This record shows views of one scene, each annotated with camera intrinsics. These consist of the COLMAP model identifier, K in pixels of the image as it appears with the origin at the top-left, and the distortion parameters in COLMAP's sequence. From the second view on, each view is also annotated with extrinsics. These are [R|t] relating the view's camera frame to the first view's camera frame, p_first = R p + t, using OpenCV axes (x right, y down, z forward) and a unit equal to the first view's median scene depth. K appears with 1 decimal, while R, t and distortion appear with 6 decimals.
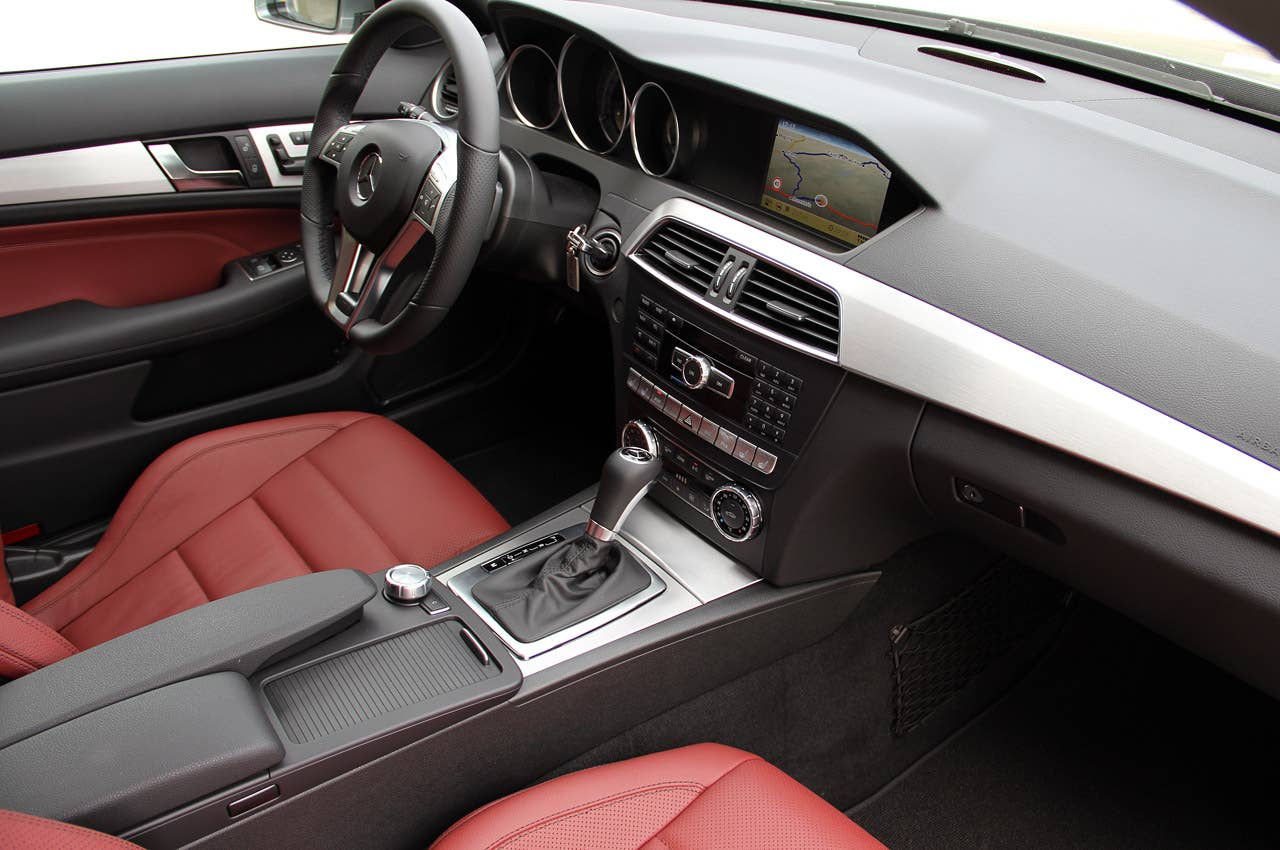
lens RADIAL K [[1135.1, 0, 640.0], [0, 1135.1, 454.1], [0, 0, 1]] dist [-0.121972, -0.001533]
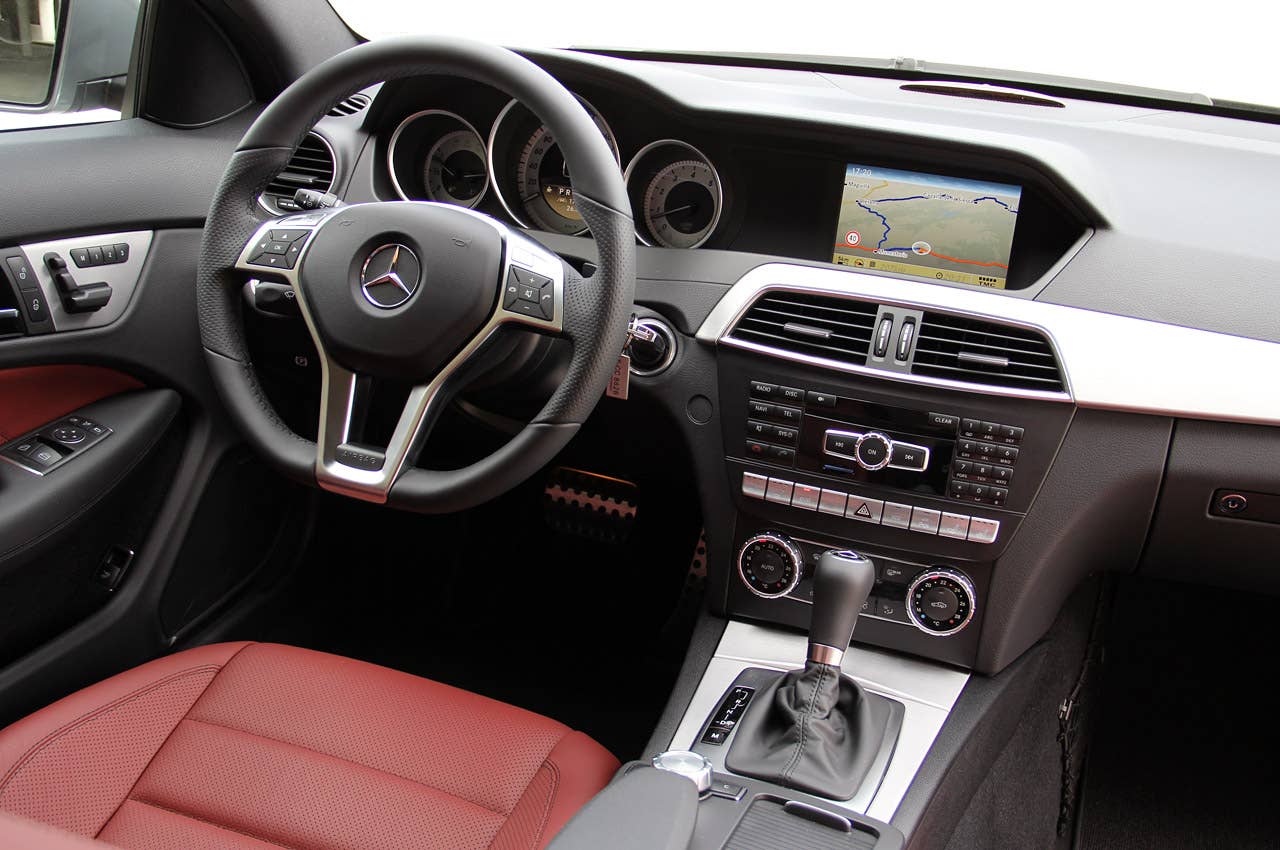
lens RADIAL K [[1497.3, 0, 697.5], [0, 1497.3, 424.4], [0, 0, 1]] dist [-0.003487, 0.052988]
pose [[0.840844, -0.150897, 0.519819, -0.618385], [0.236744, 0.966151, -0.102487, -0.005898], [-0.486759, 0.209240, 0.848106, 0.086198]]
